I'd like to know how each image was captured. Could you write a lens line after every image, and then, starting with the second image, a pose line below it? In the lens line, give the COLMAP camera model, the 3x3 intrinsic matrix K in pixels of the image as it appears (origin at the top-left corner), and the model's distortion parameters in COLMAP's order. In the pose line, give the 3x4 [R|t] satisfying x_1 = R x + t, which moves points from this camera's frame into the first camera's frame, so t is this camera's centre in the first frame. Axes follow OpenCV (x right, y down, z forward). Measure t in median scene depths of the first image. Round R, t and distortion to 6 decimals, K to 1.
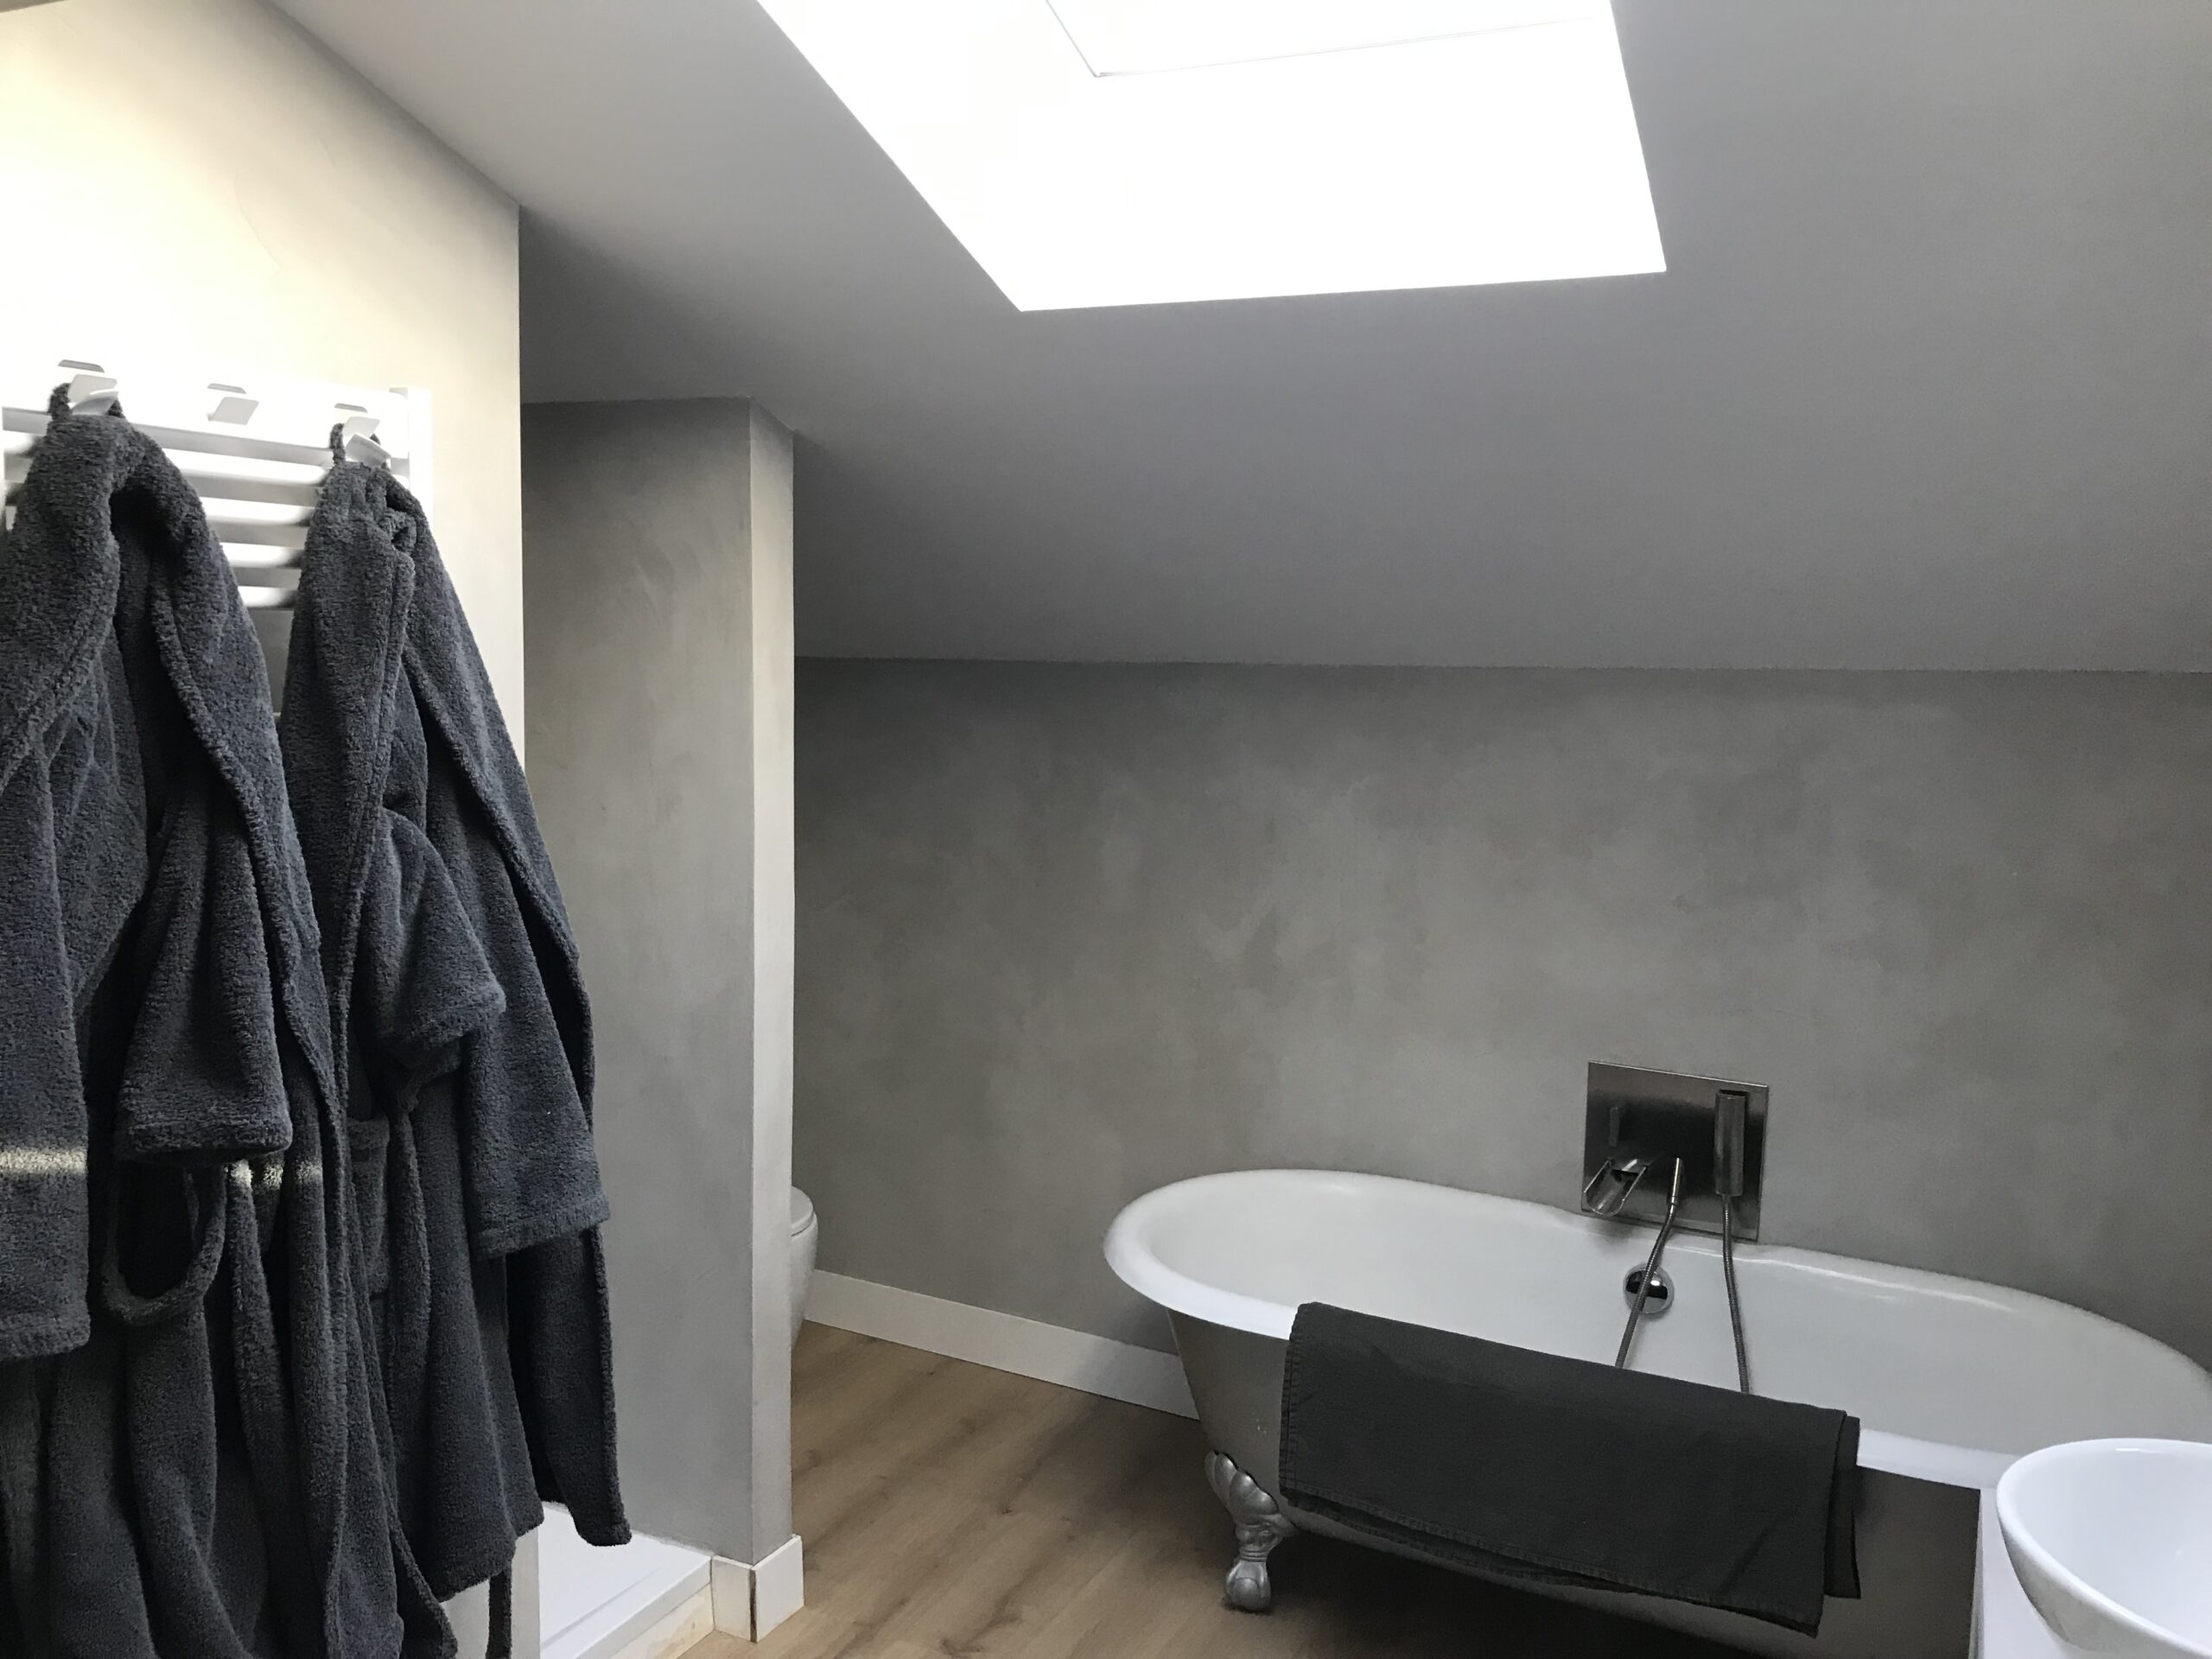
lens RADIAL K [[1814.4, 0, 1106.0], [0, 1814.4, 829.5], [0, 0, 1]] dist [0.005385, -0.009235]
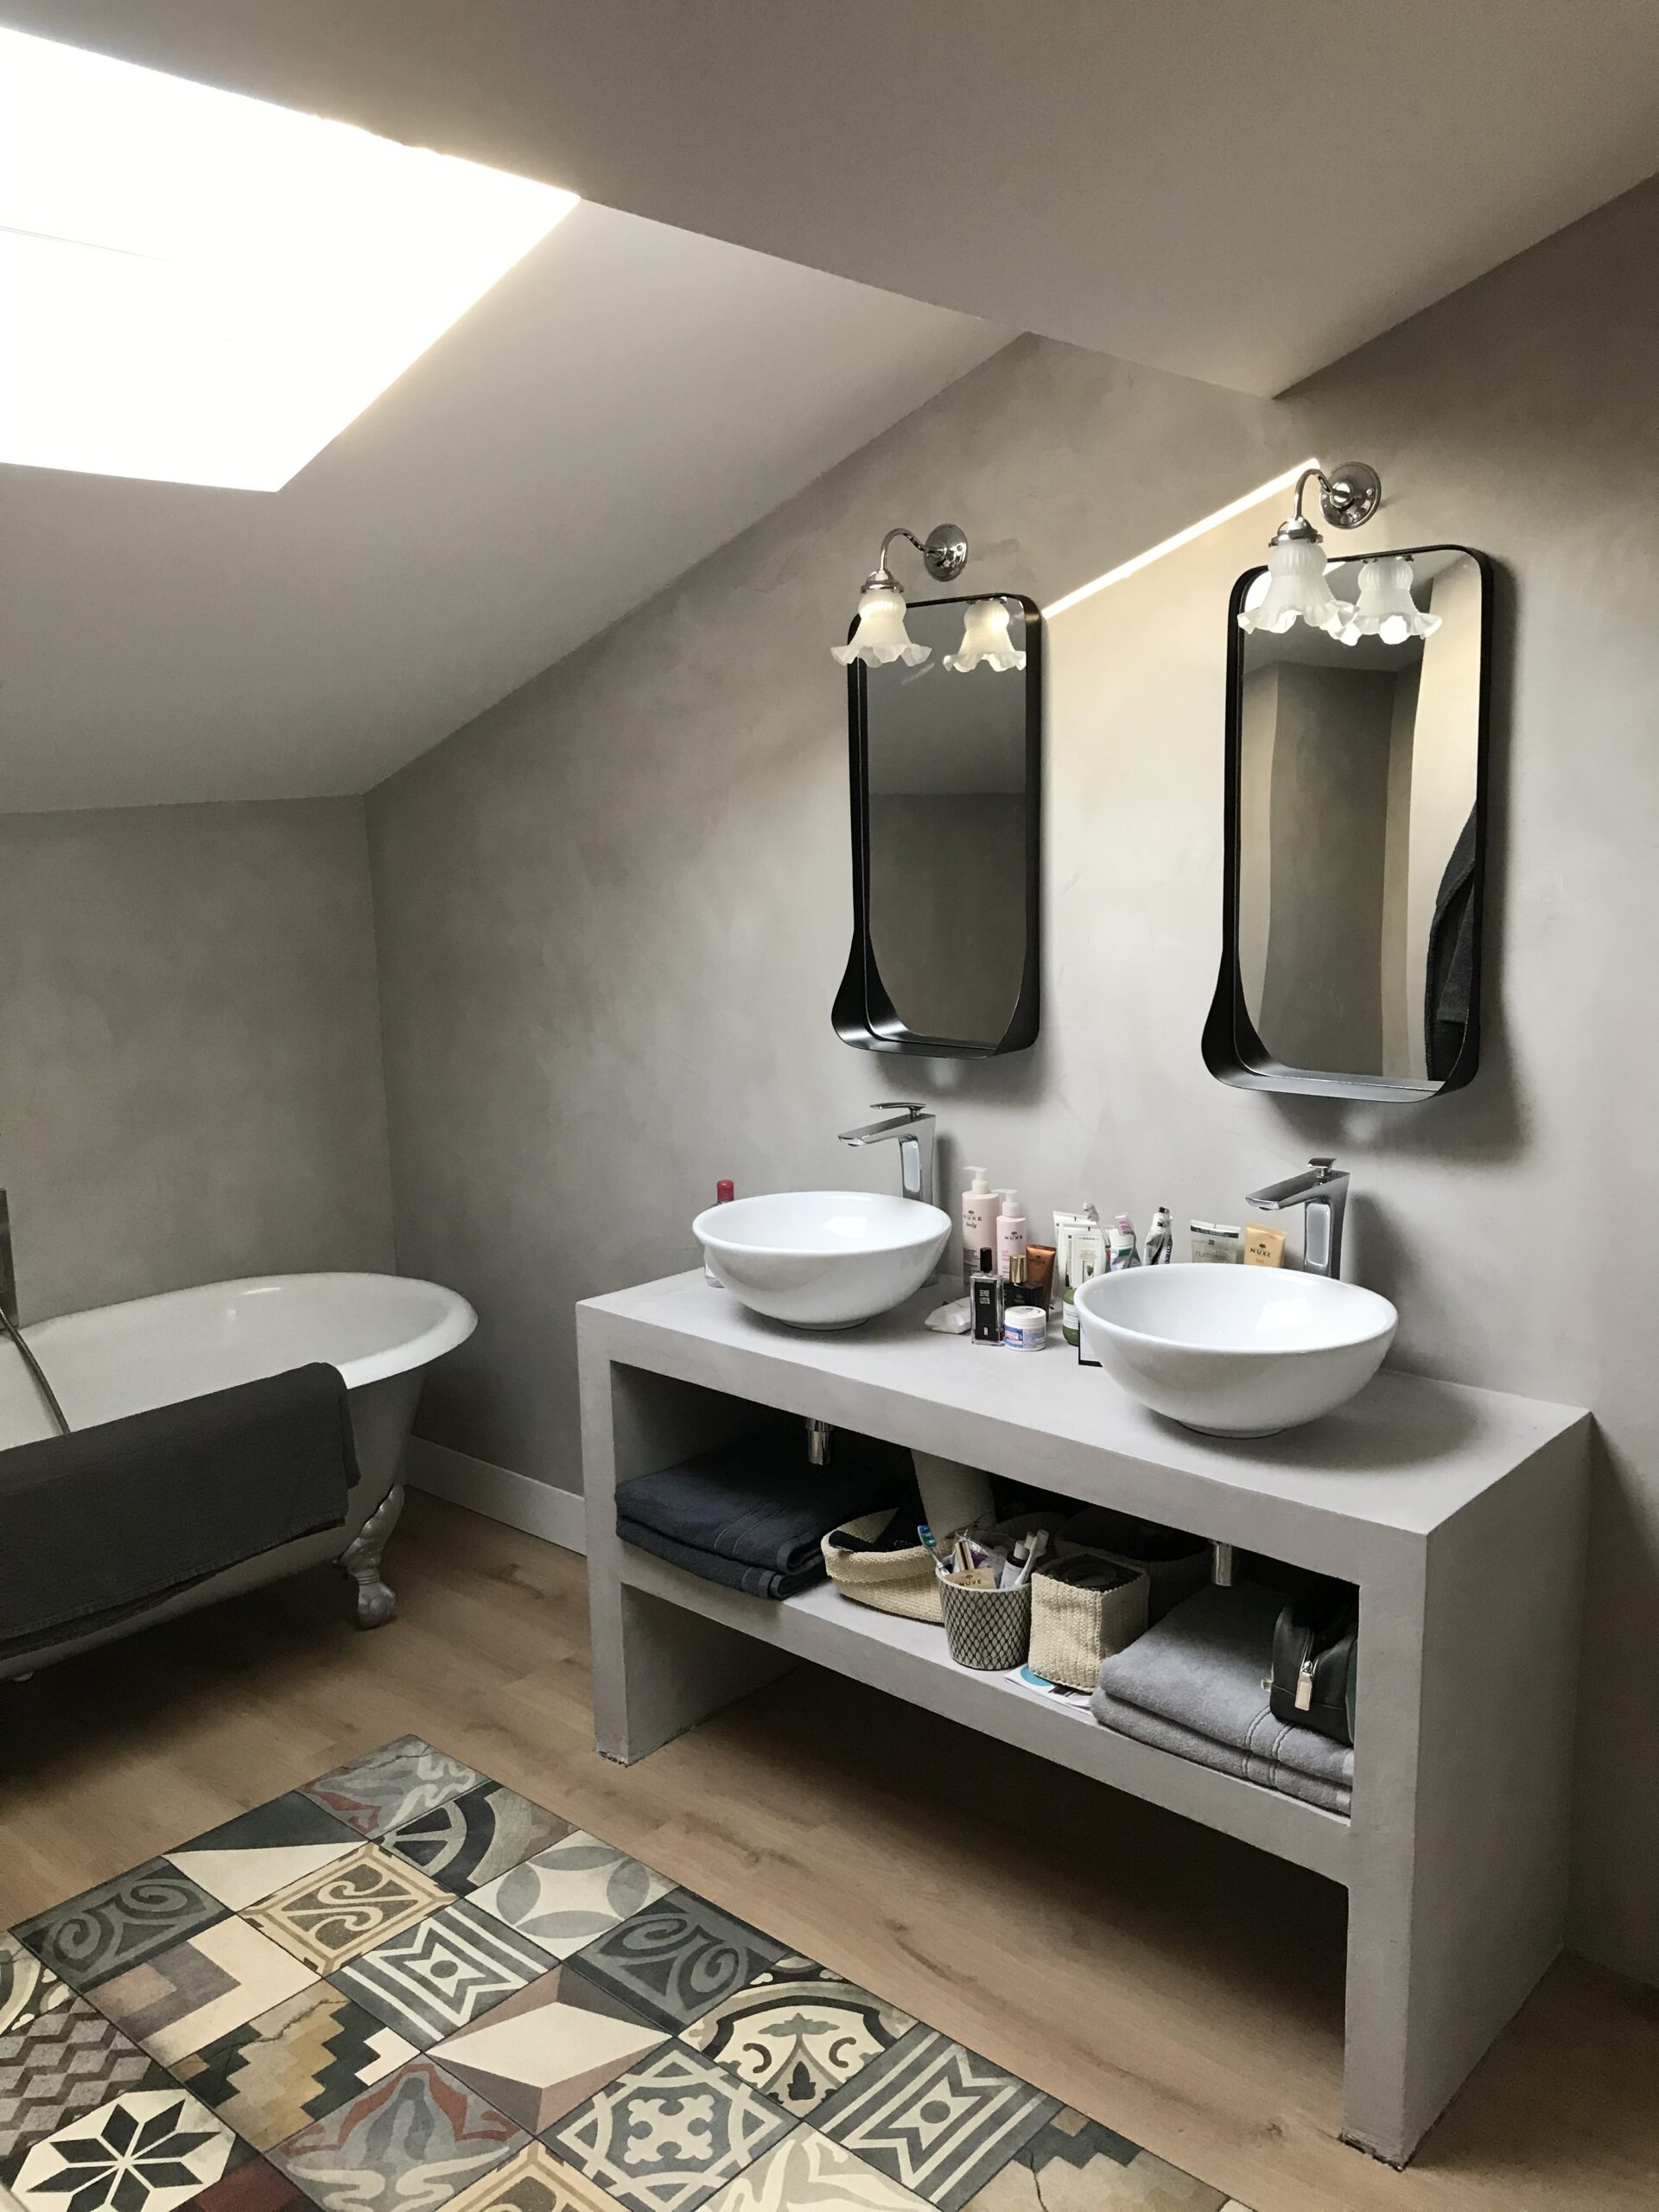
lens RADIAL K [[1814.4, 0, 829.5], [0, 1814.4, 1106.0], [0, 0, 1]] dist [0.005385, -0.009235]
pose [[0.301221, -0.207400, 0.930726, -0.553509], [0.144648, 0.974703, 0.170386, -0.029014], [-0.942520, 0.083303, 0.323601, 0.160729]]
